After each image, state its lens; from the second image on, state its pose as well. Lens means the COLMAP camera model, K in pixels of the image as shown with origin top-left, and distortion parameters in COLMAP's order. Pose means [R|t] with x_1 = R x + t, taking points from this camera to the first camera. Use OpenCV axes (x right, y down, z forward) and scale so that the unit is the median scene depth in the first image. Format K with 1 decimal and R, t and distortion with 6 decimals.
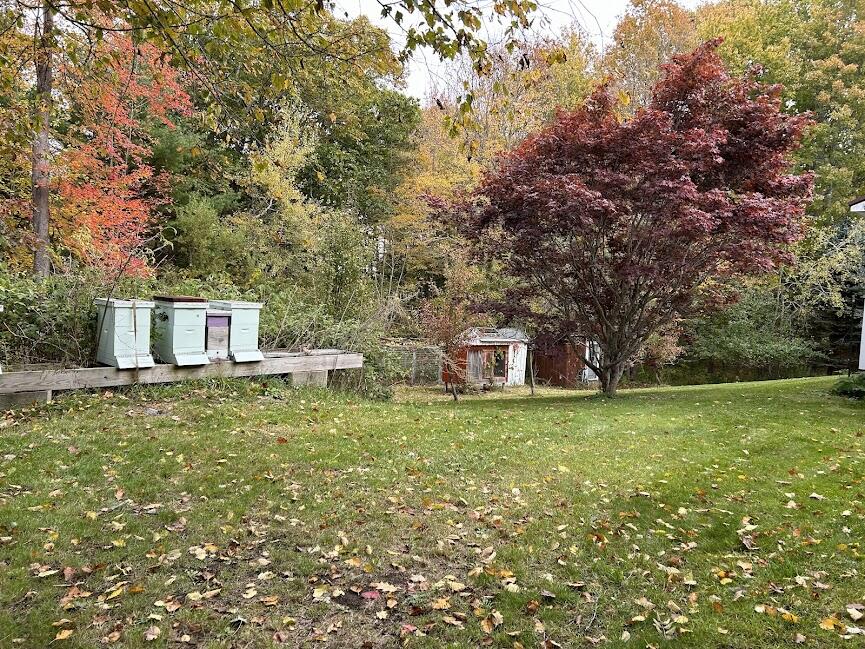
lens RADIAL K [[653.5, 0, 432.6], [0, 653.5, 324.5], [0, 0, 1]] dist [0.041913, -0.037887]
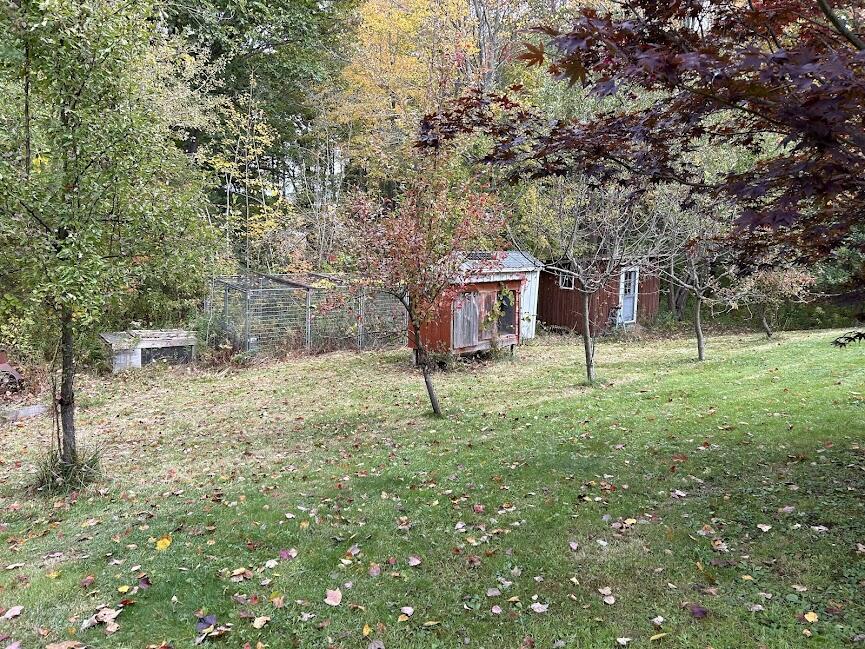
lens RADIAL K [[653.5, 0, 432.3], [0, 653.5, 324.1], [0, 0, 1]] dist [0.041913, -0.037887]
pose [[0.998536, -0.036896, 0.039557, 0.013444], [0.032161, 0.992926, 0.114299, 0.001996], [-0.043494, -0.112860, 0.992659, 0.427597]]
